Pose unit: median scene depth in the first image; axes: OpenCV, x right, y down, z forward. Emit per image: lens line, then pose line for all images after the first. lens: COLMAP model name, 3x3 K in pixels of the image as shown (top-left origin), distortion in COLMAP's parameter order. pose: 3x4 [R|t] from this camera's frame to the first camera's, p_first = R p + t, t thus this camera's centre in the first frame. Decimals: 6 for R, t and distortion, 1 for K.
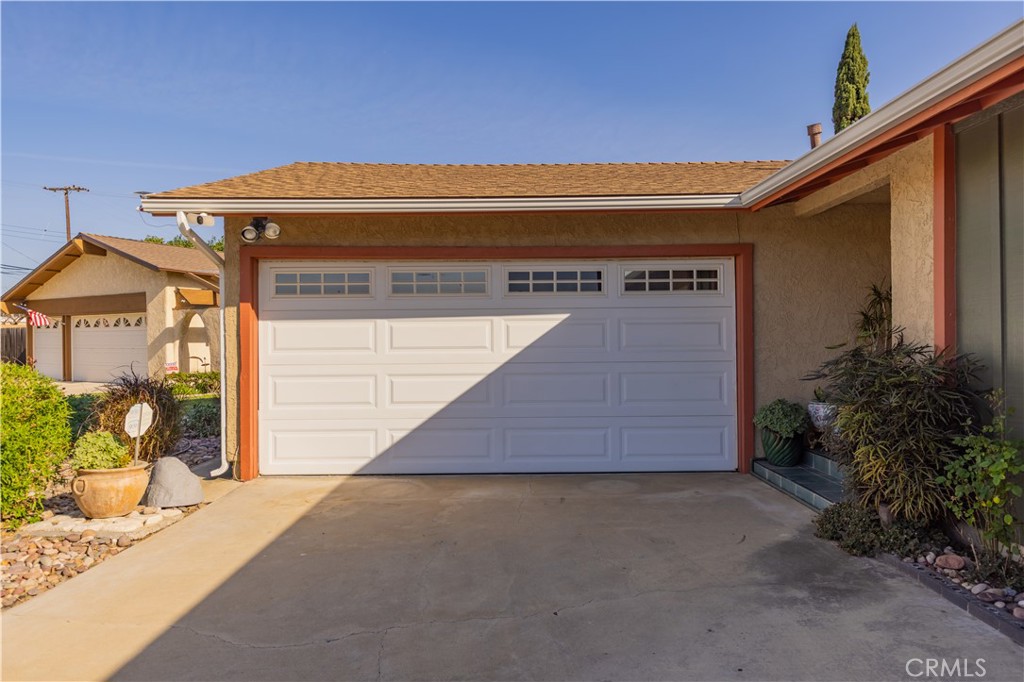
lens RADIAL K [[656.6, 0, 512.0], [0, 656.6, 346.1], [0, 0, 1]] dist [0.010340, 0.002593]
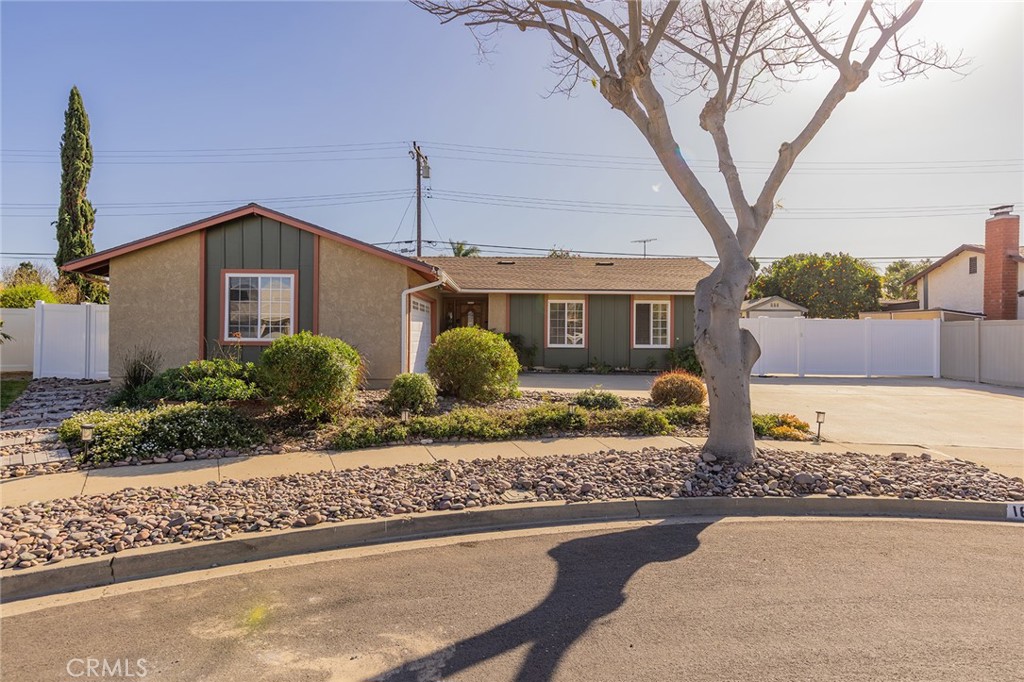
lens RADIAL K [[576.3, 0, 512.4], [0, 576.3, 332.6], [0, 0, 1]] dist [0.013900, -0.000341]
pose [[-0.018586, 0.007372, 0.999800, -2.371486], [0.005379, 0.999959, -0.007273, 0.022679], [-0.999813, 0.005243, -0.018625, 0.666684]]
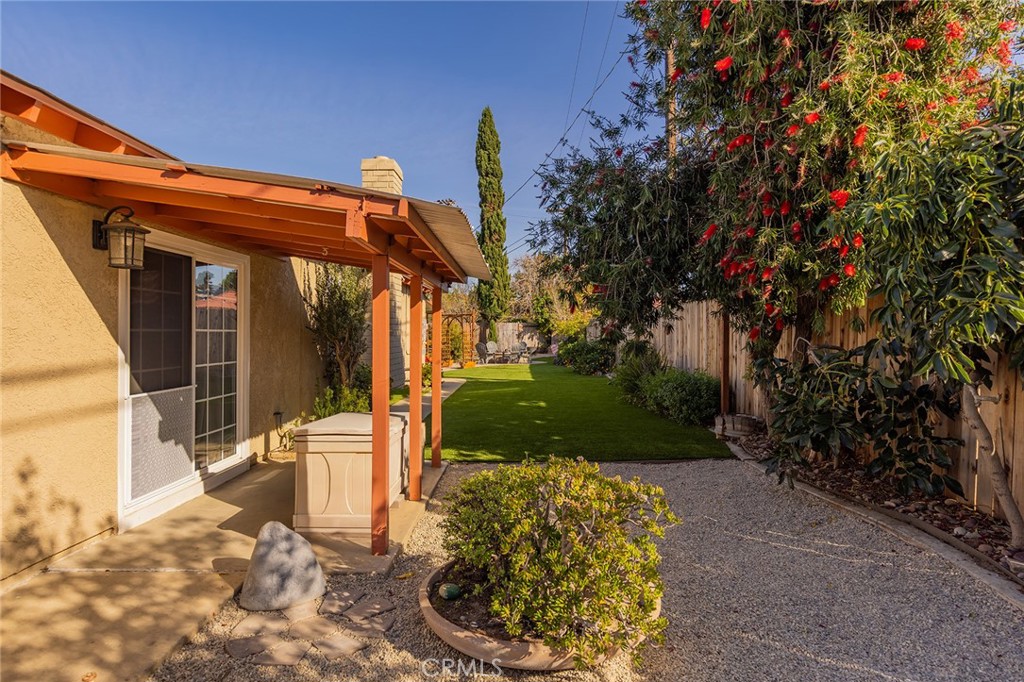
lens RADIAL K [[576.3, 0, 514.3], [0, 576.3, 342.0], [0, 0, 1]] dist [0.013900, -0.000341]
pose [[0.999886, 0.014332, -0.004760, 2.179421], [-0.014315, 0.999891, 0.003601, -0.020497], [0.004811, -0.003533, 0.999982, -0.728048]]
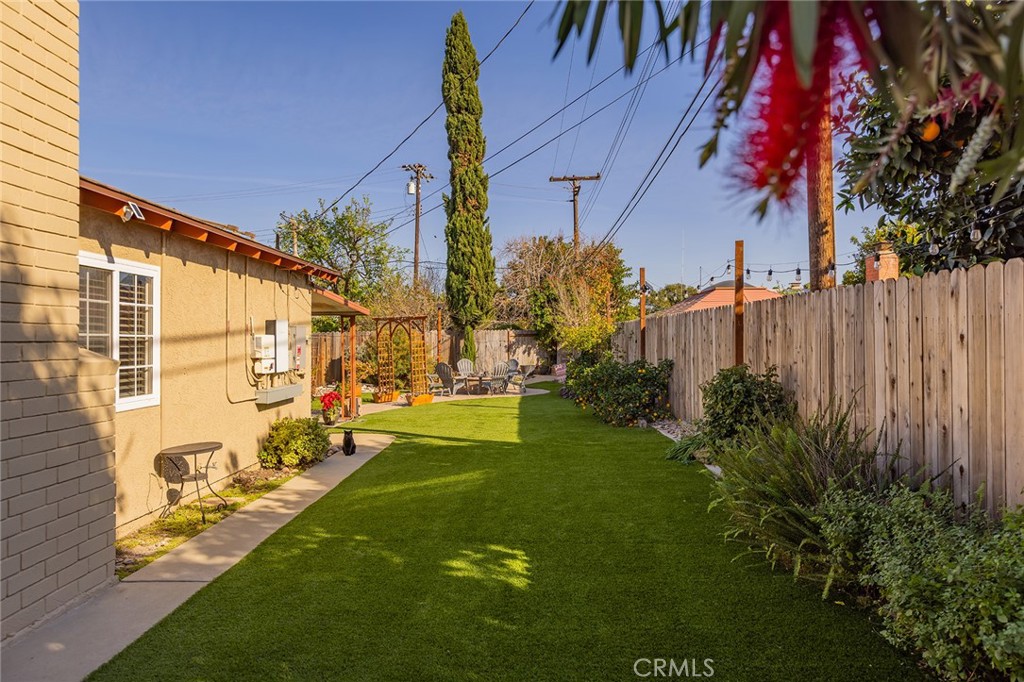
lens RADIAL K [[656.6, 0, 514.2], [0, 656.6, 343.8], [0, 0, 1]] dist [0.010340, 0.002593]
pose [[0.999926, 0.008498, -0.008719, 2.255307], [-0.008565, 0.999934, -0.007634, -0.057314], [0.008653, 0.007708, 0.999933, 0.328205]]
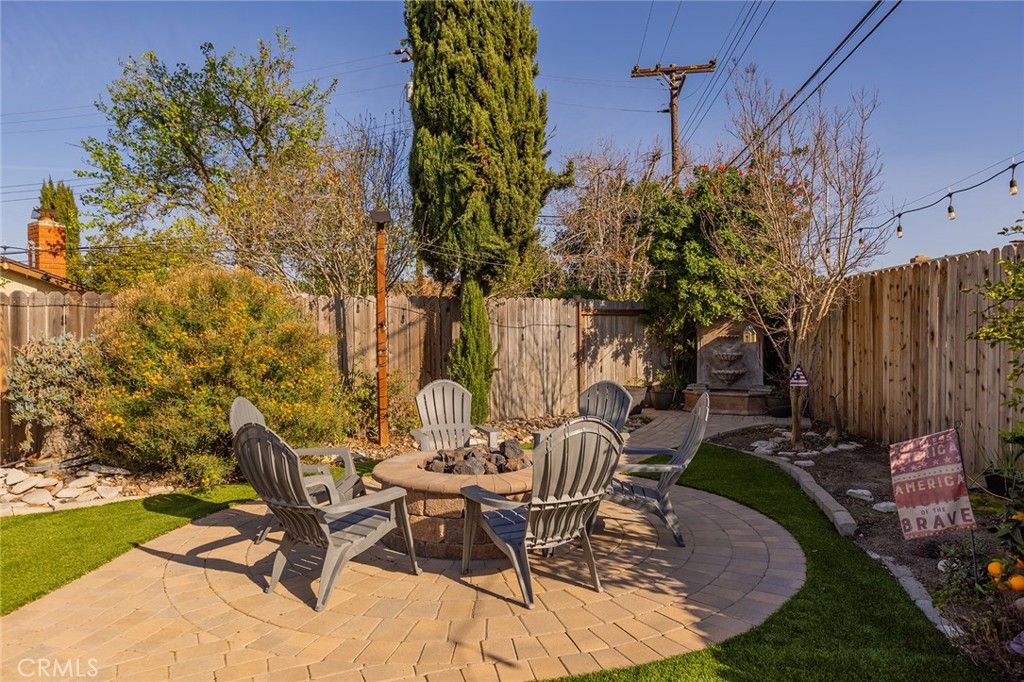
lens RADIAL K [[656.6, 0, 513.5], [0, 656.6, 339.5], [0, 0, 1]] dist [0.010340, 0.002593]
pose [[0.996449, 0.009178, -0.083702, 2.168279], [-0.009948, 0.999912, -0.008788, -0.057924], [0.083614, 0.009589, 0.996452, 2.552735]]
